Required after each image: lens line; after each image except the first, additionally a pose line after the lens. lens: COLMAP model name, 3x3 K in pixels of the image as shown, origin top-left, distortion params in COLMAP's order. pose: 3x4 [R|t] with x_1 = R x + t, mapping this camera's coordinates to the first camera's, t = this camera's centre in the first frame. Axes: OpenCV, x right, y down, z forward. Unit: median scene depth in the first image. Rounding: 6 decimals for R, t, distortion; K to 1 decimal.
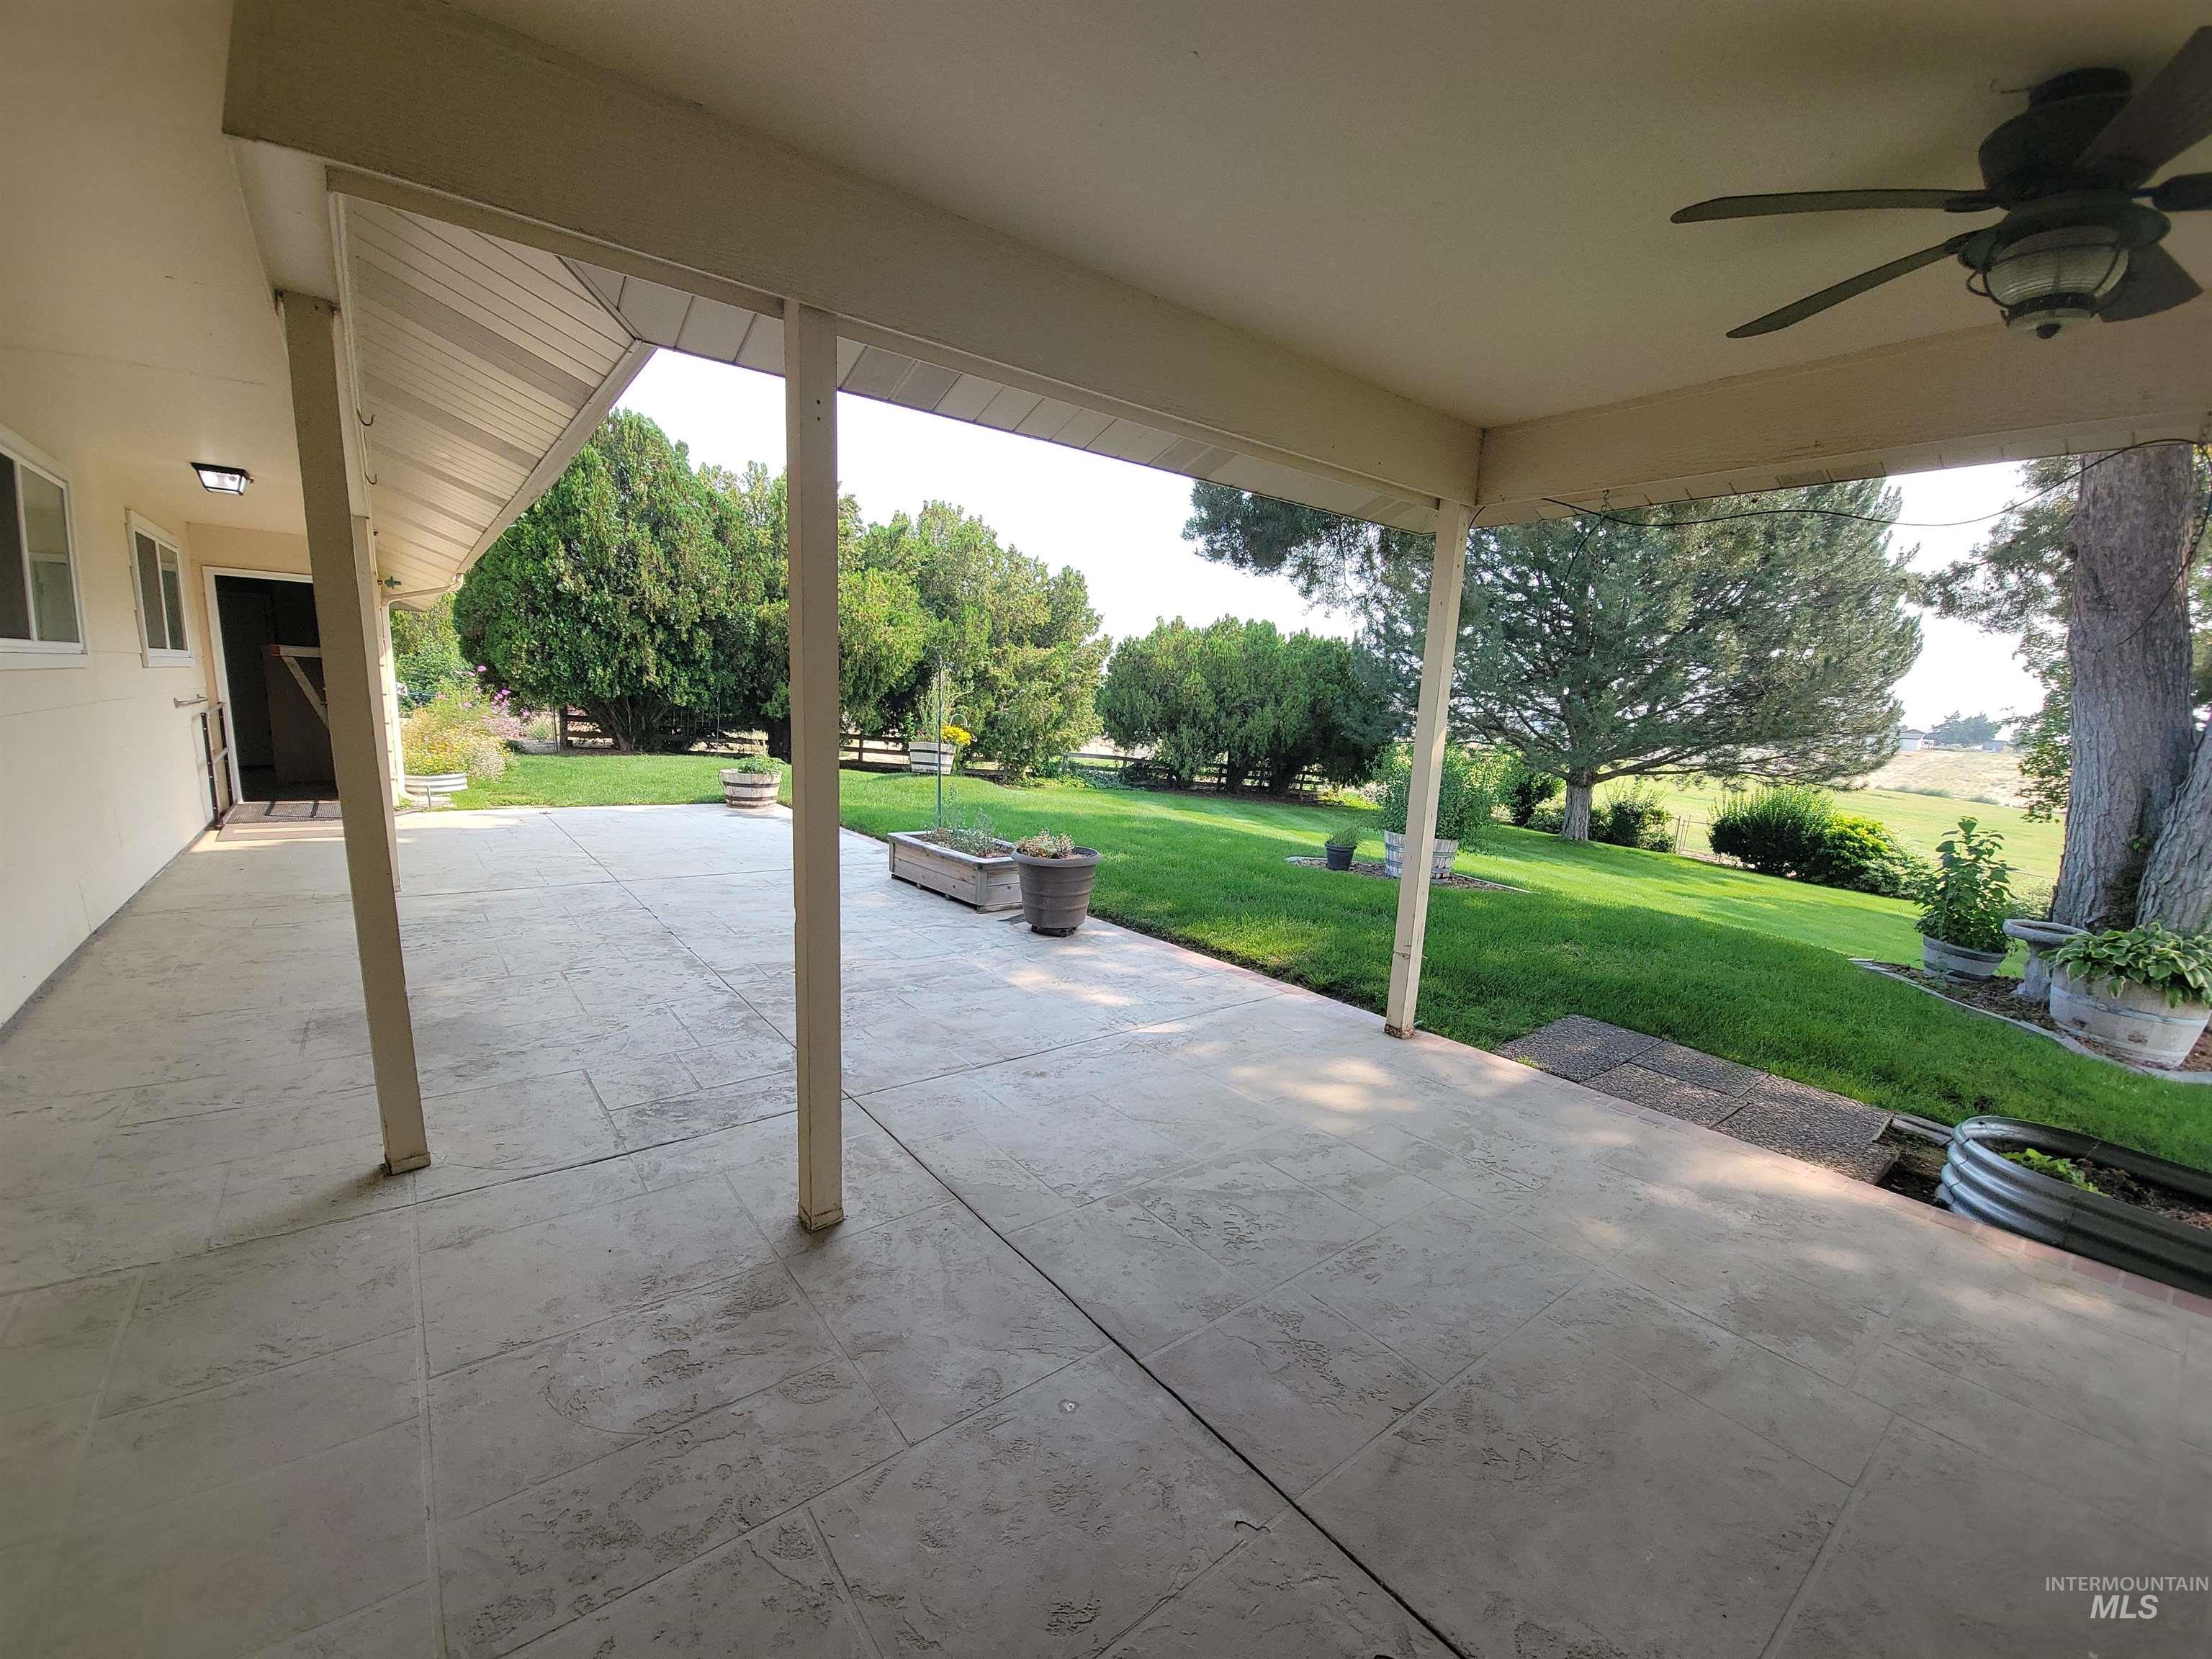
lens RADIAL K [[904.3, 0, 1110.4], [0, 904.3, 865.2], [0, 0, 1]] dist [0.014032, -0.011552]
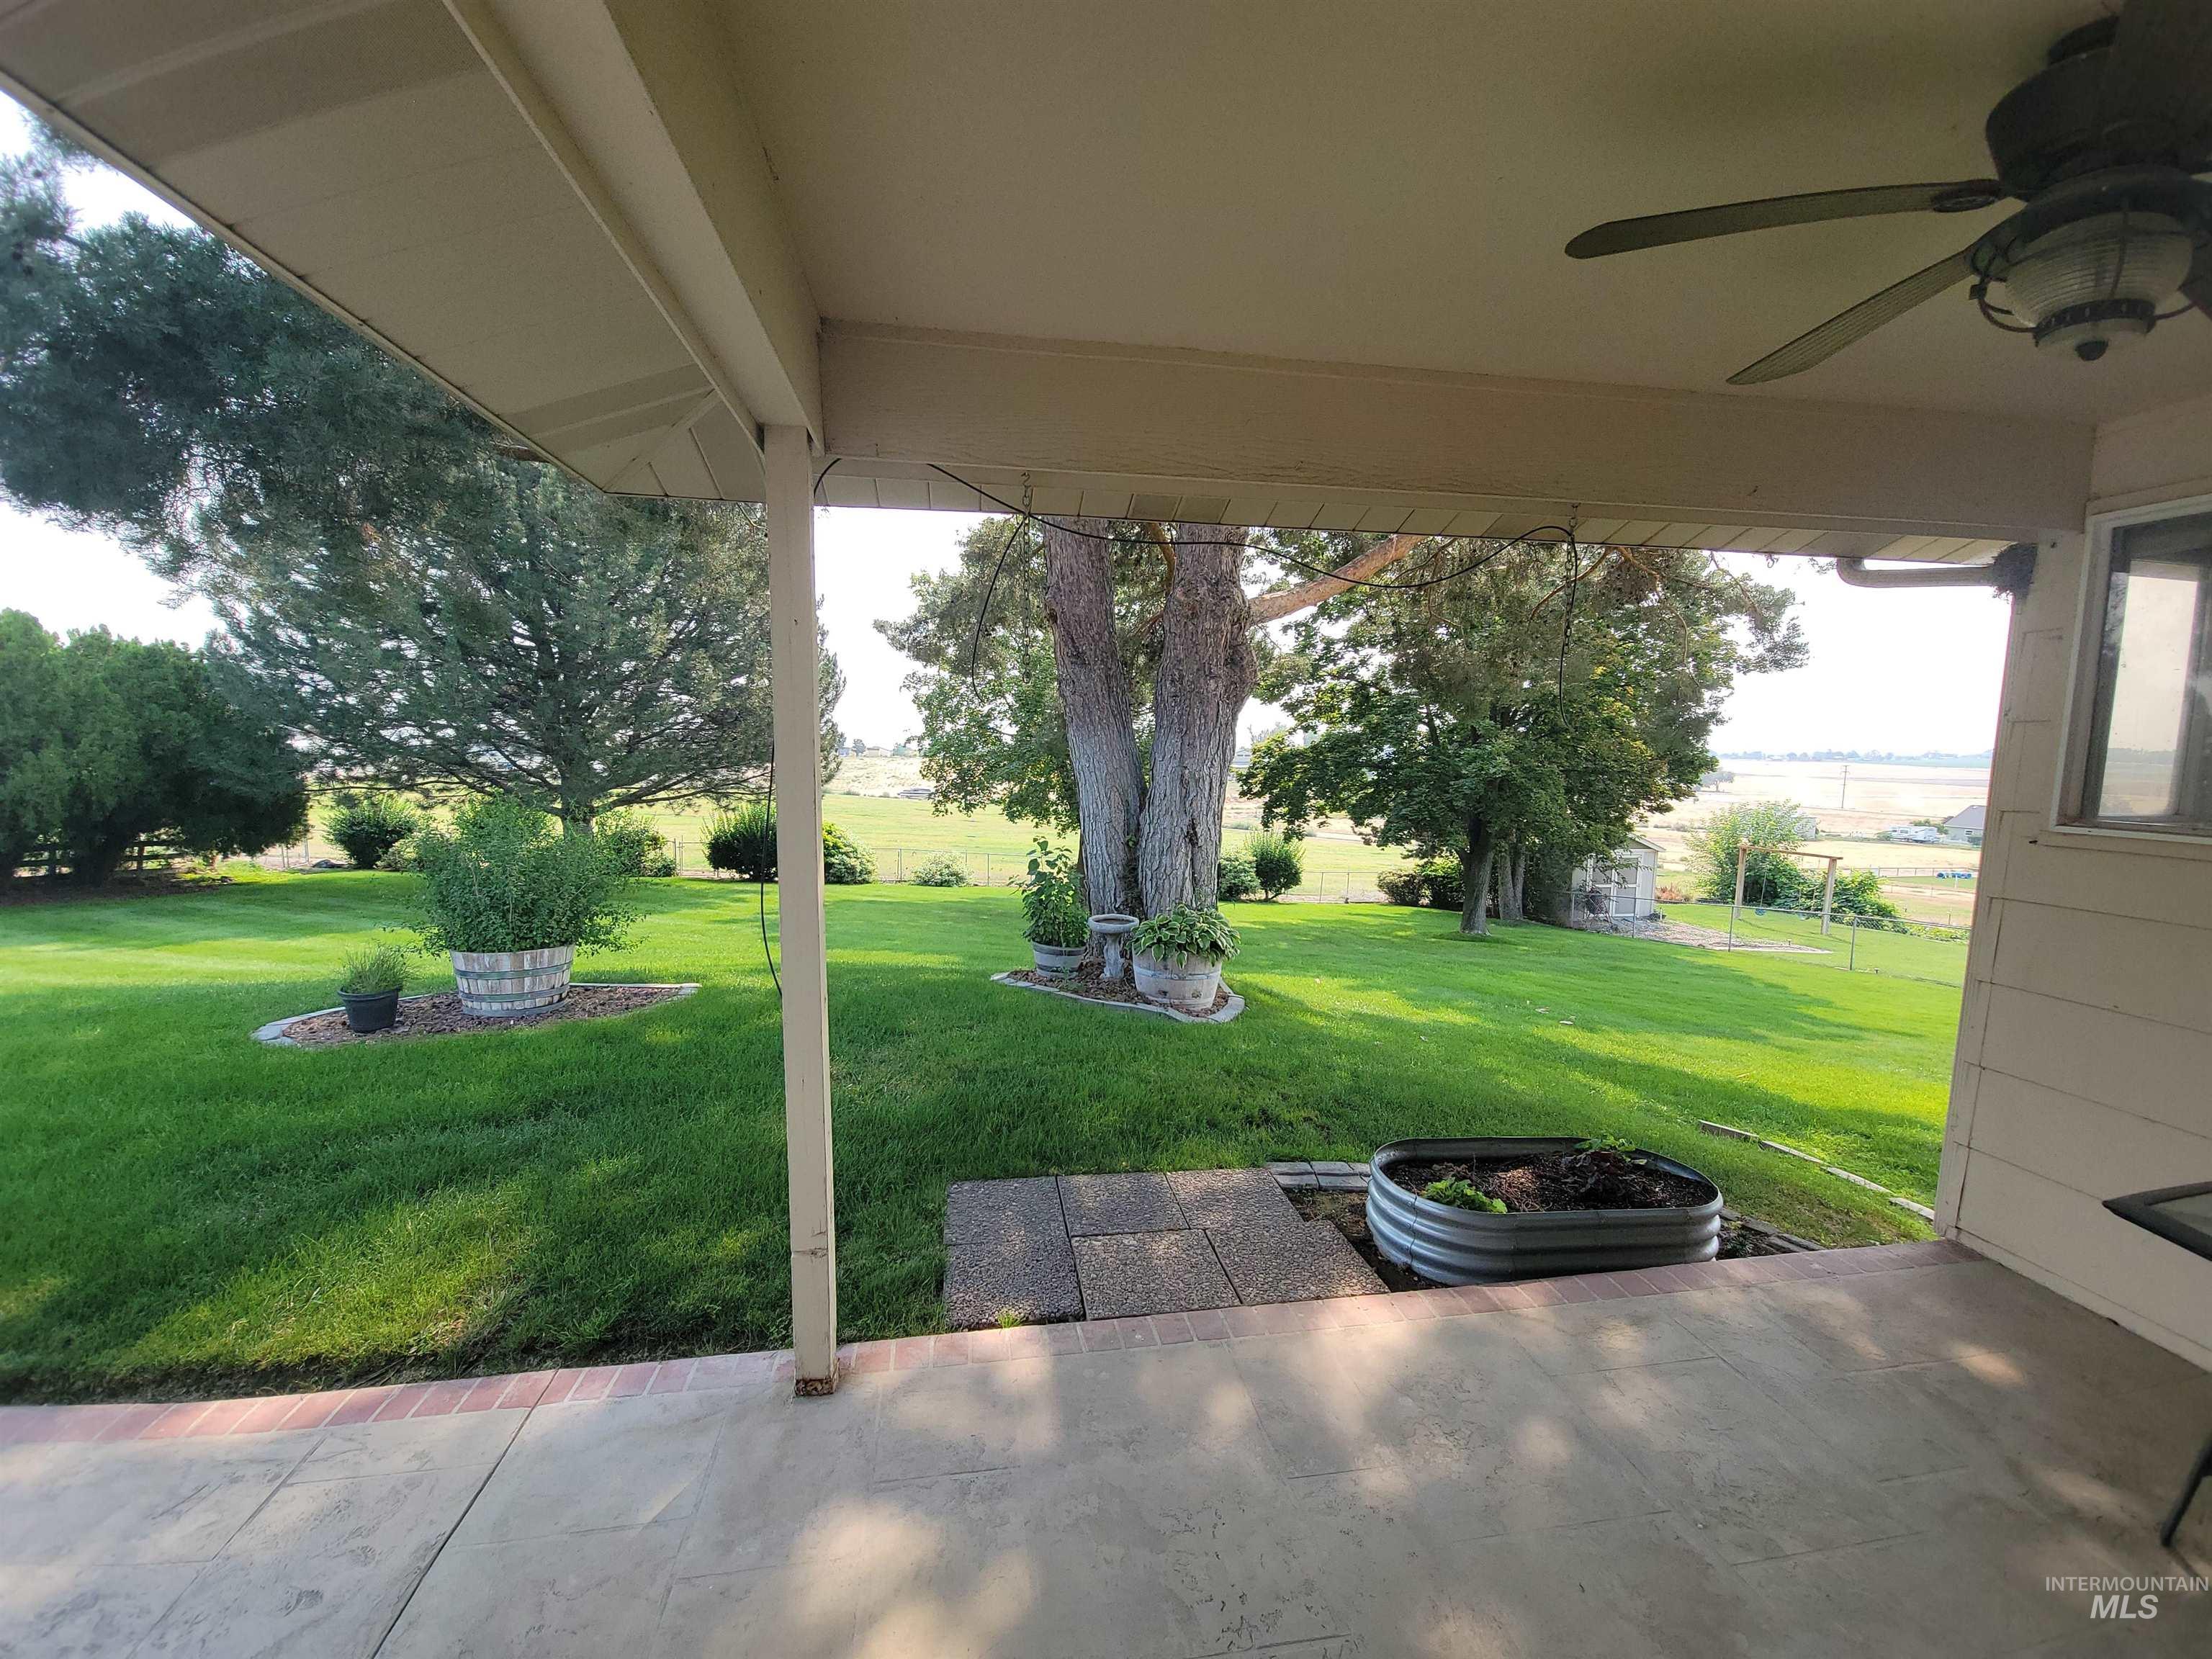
lens RADIAL K [[904.3, 0, 1110.4], [0, 904.3, 865.2], [0, 0, 1]] dist [0.014032, -0.011552]
pose [[0.494886, -0.149922, 0.855927, -0.011907], [0.168715, 0.982838, 0.074603, -0.064922], [-0.852422, 0.107487, 0.511687, 0.242174]]
